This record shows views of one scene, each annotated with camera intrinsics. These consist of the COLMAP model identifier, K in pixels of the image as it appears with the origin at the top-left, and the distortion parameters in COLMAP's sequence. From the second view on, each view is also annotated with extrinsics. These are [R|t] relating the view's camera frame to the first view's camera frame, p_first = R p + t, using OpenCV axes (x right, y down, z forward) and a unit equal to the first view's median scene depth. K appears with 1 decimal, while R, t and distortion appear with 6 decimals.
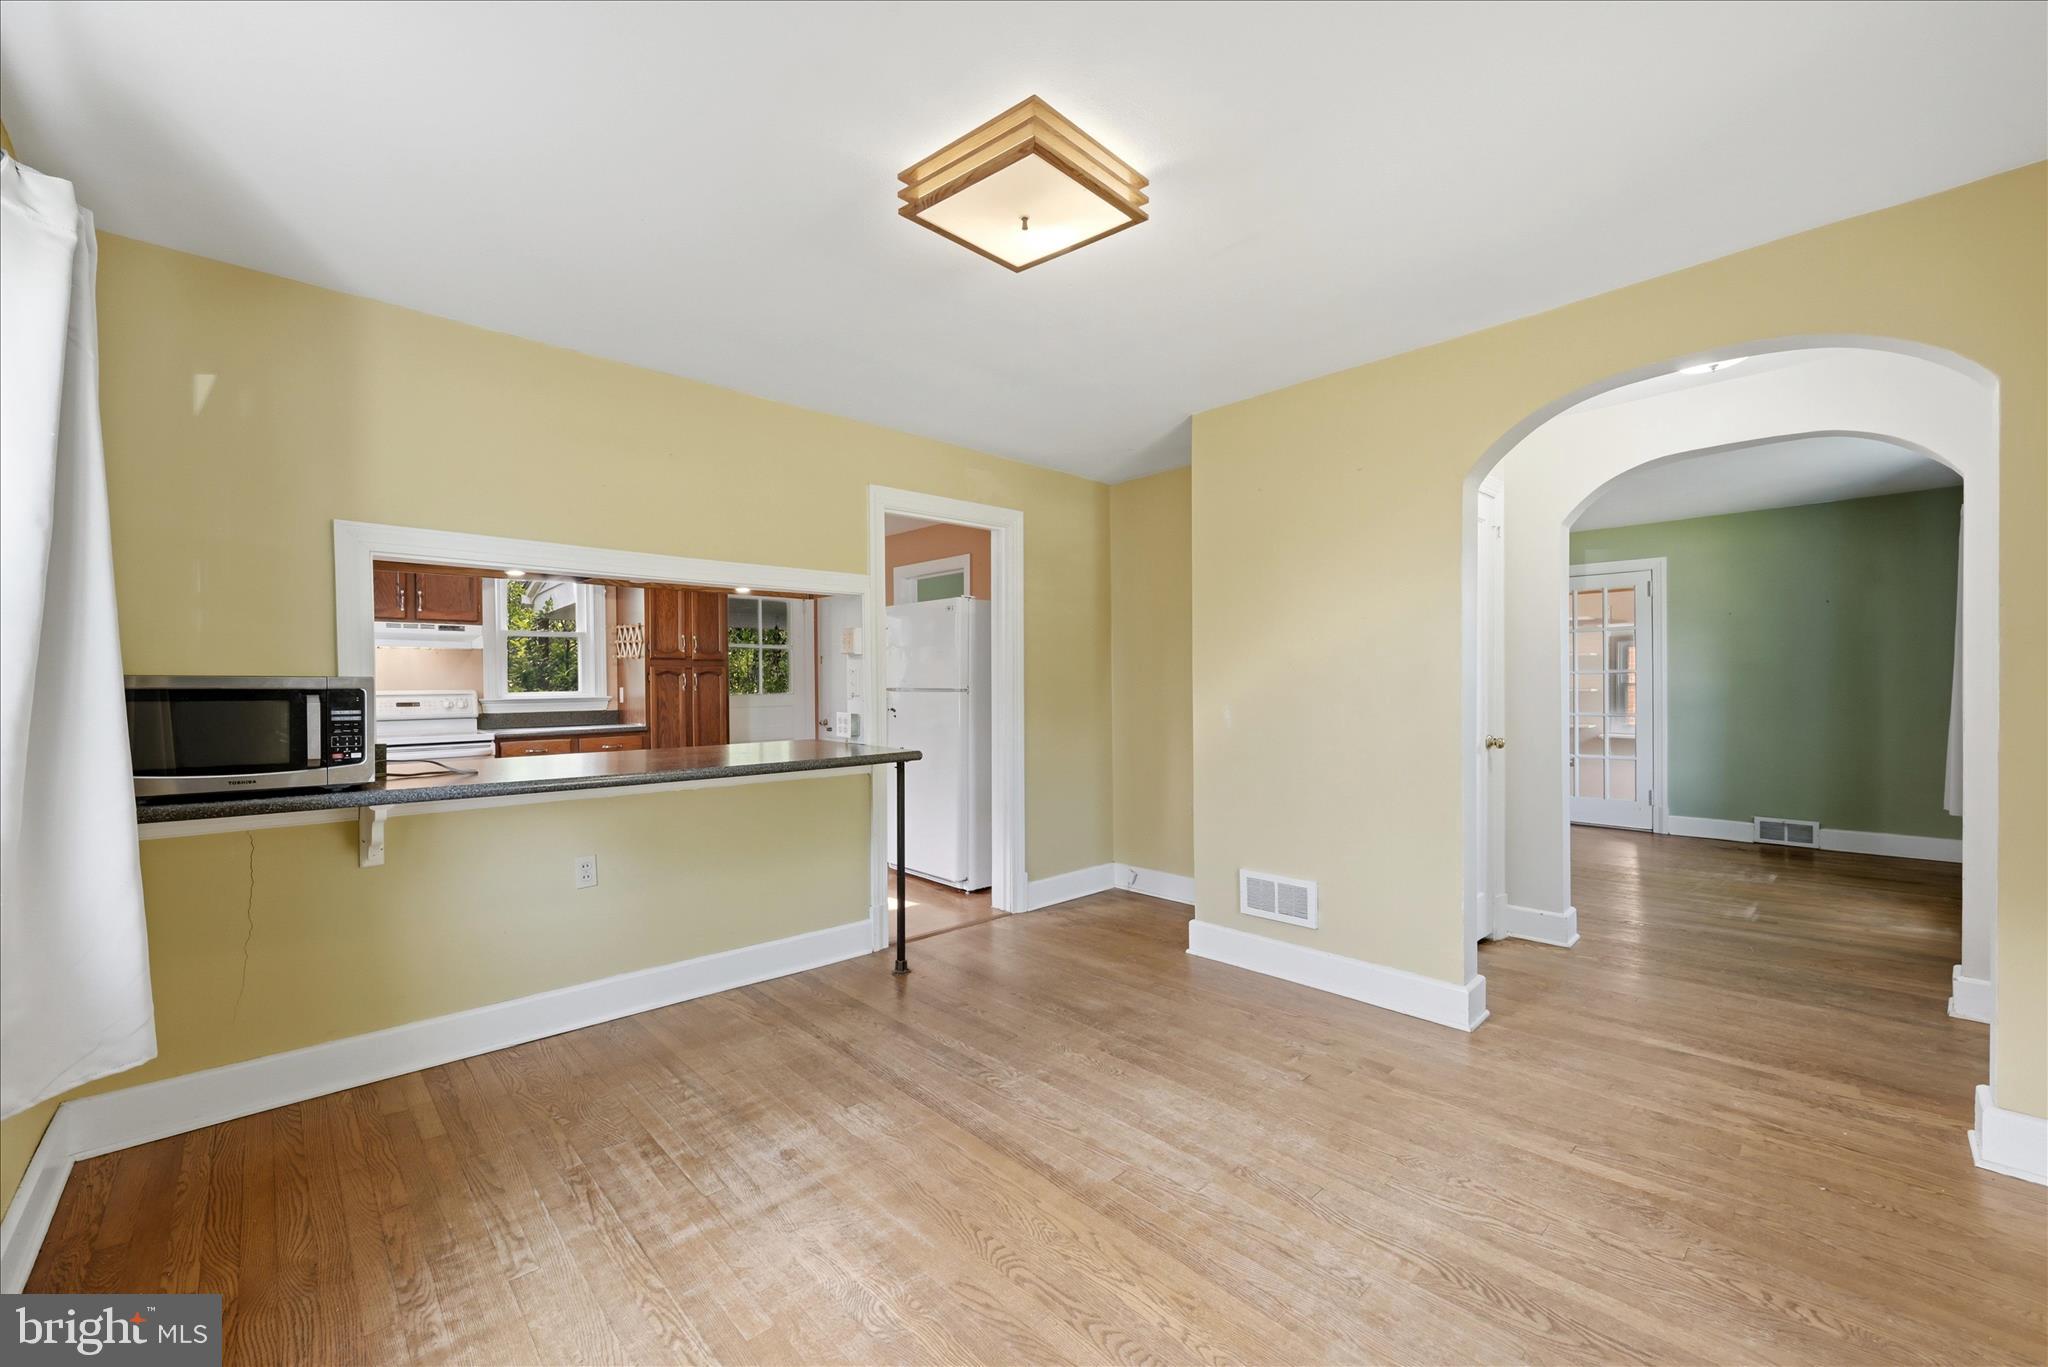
lens RADIAL K [[824.4, 0, 1024.7], [0, 824.4, 689.8], [0, 0, 1]] dist [0.000857, 0.000110]
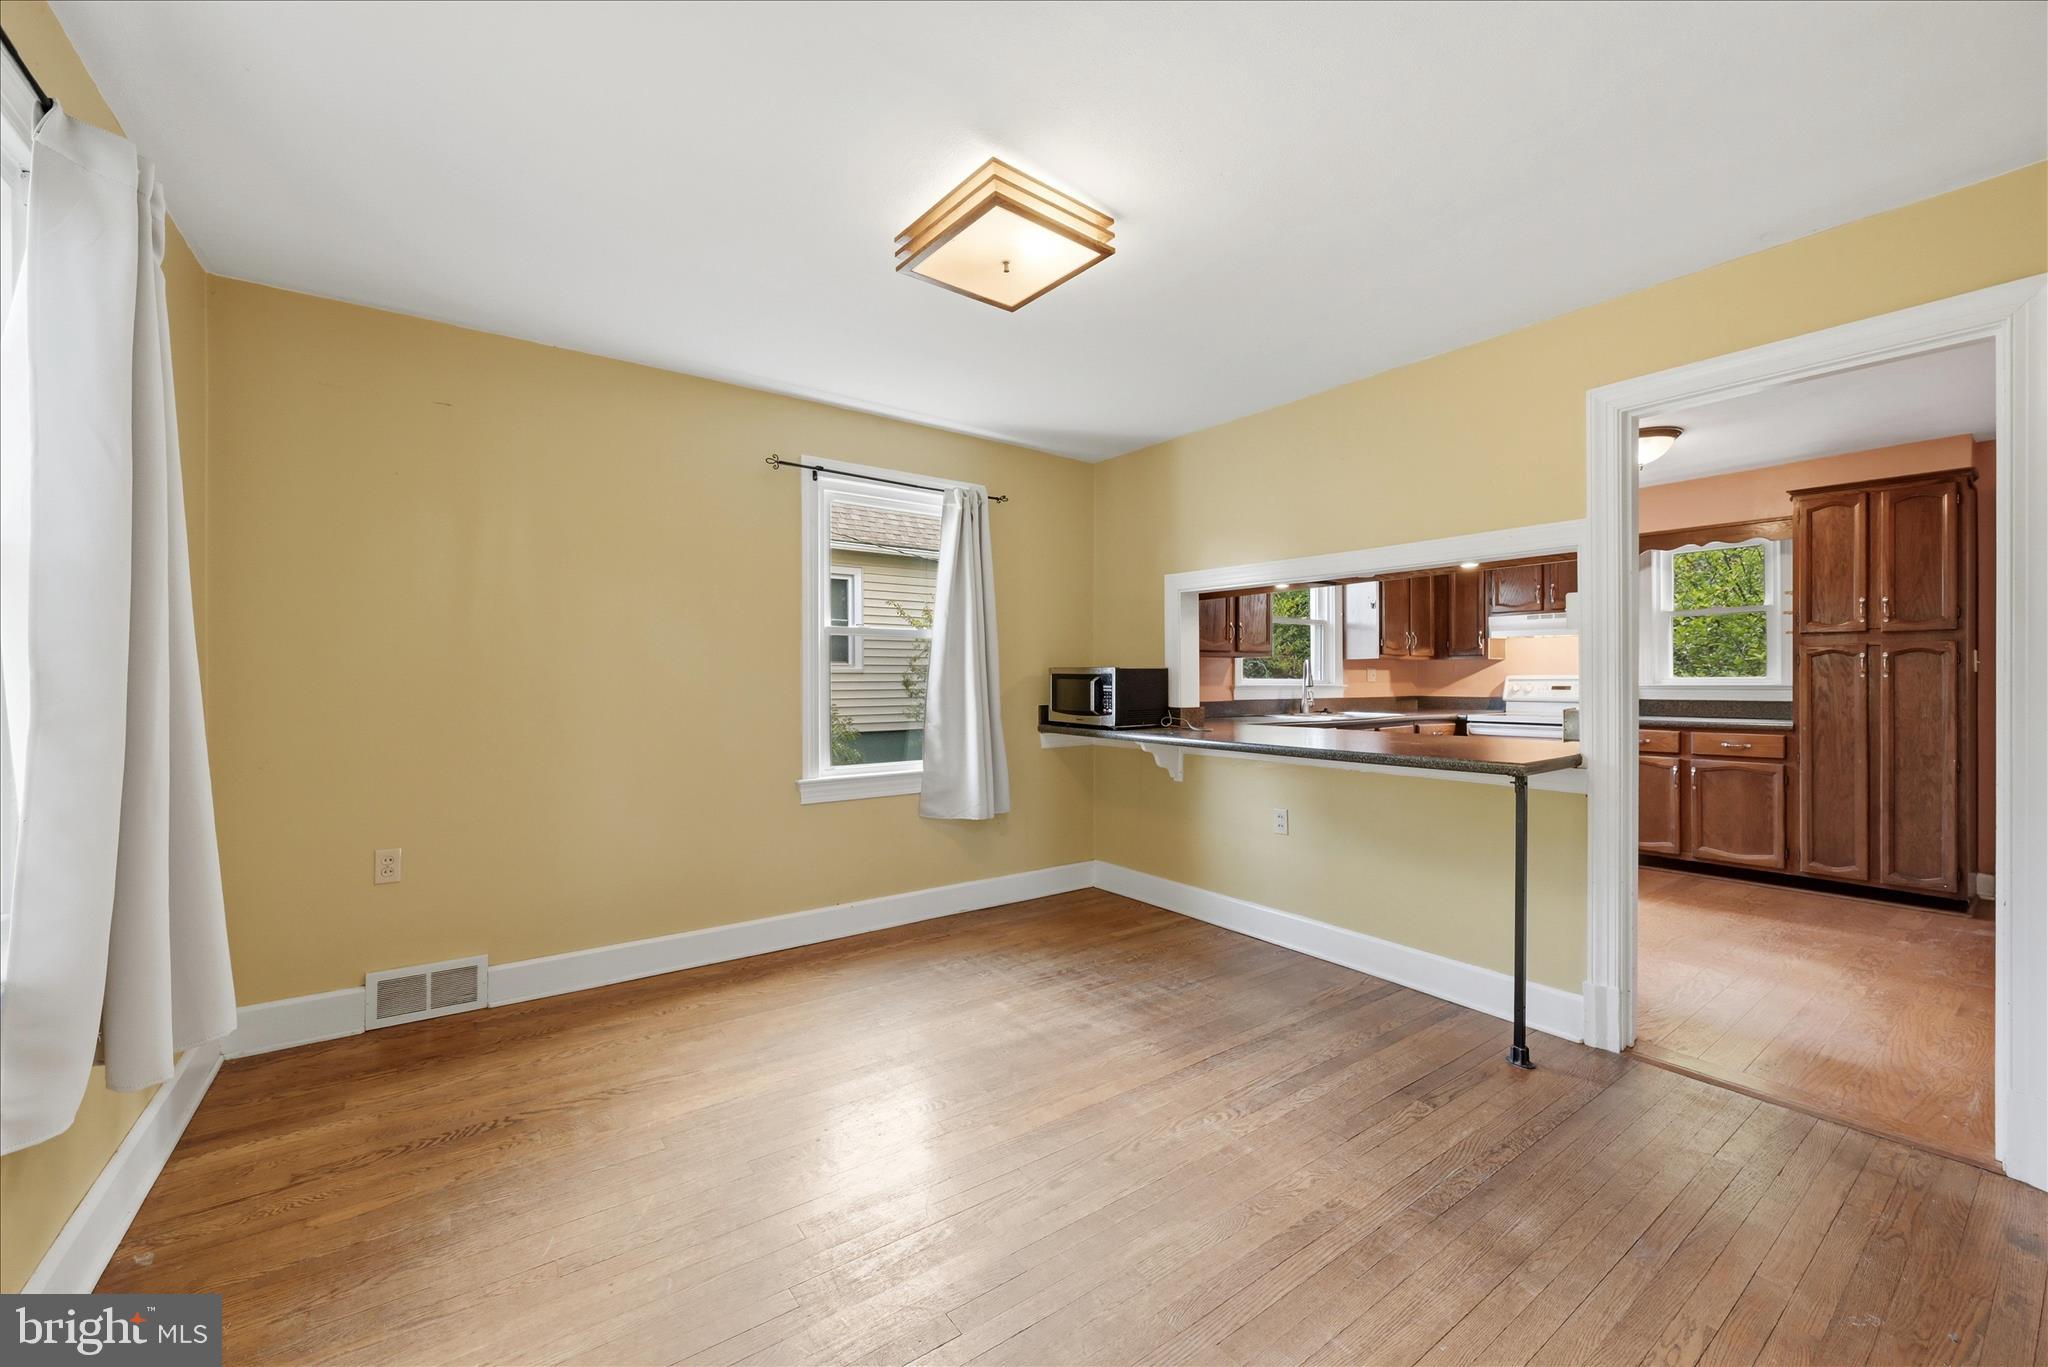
lens RADIAL K [[807.9, 0, 1021.6], [0, 807.9, 678.4], [0, 0, 1]] dist [-0.000895, -0.000037]
pose [[-0.132718, 0.009333, -0.991110, 0.776345], [-0.000726, 0.999954, 0.009513, -0.007618], [0.991154, 0.001983, -0.132706, 0.823643]]
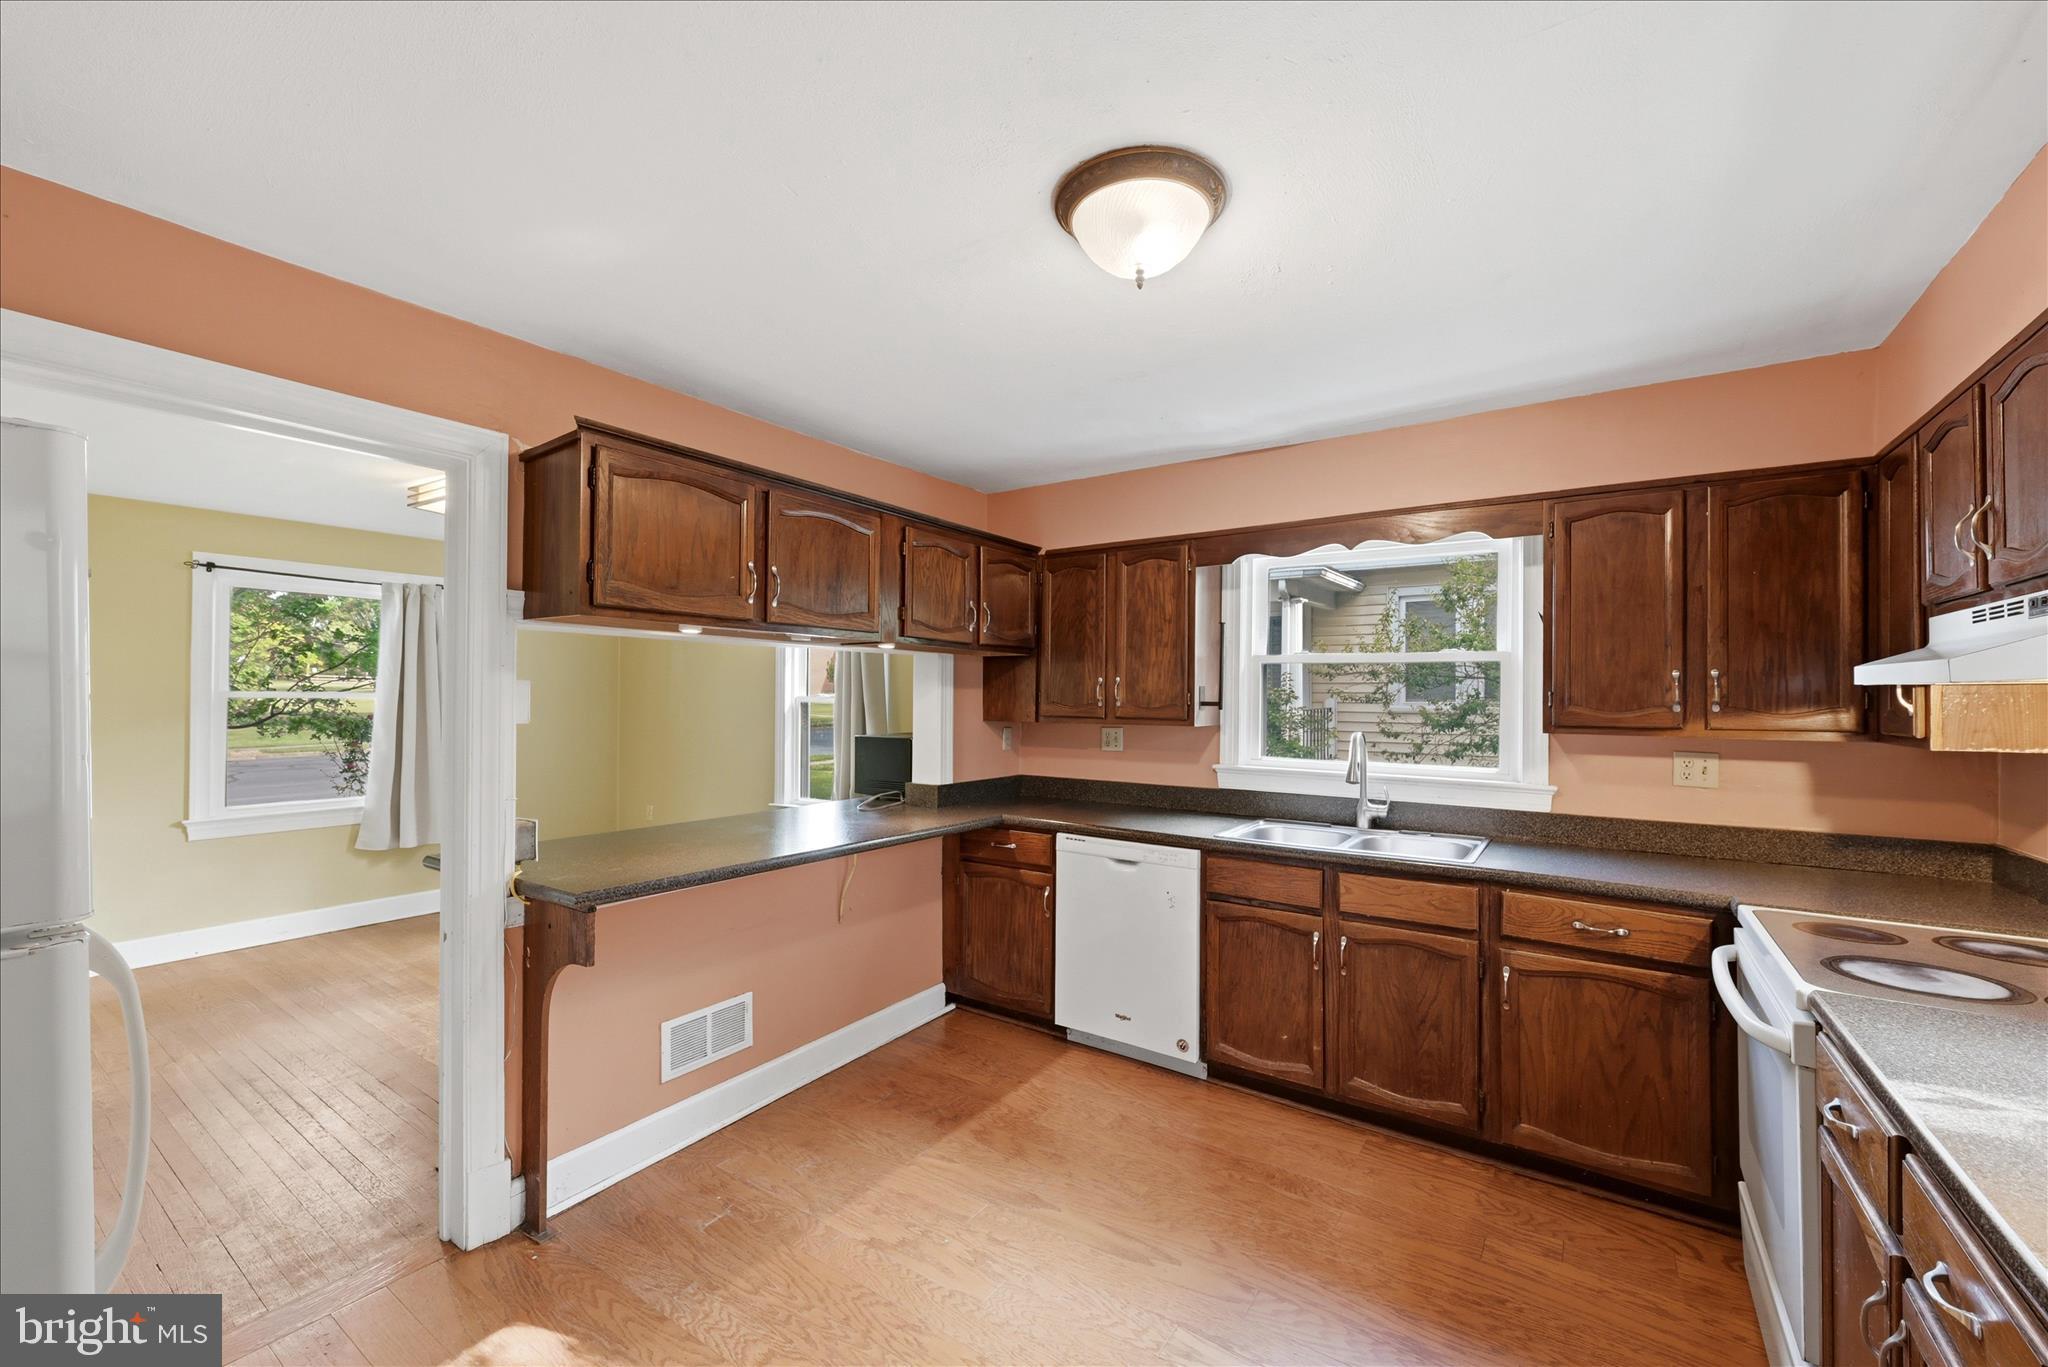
lens RADIAL K [[824.4, 0, 1024.7], [0, 824.4, 689.8], [0, 0, 1]] dist [0.000857, 0.000110]
pose [[-0.977959, 0.000192, -0.208799, -0.602766], [0.000844, 0.999995, -0.003031, -0.088279], [0.208797, -0.003140, -0.977954, 2.259148]]
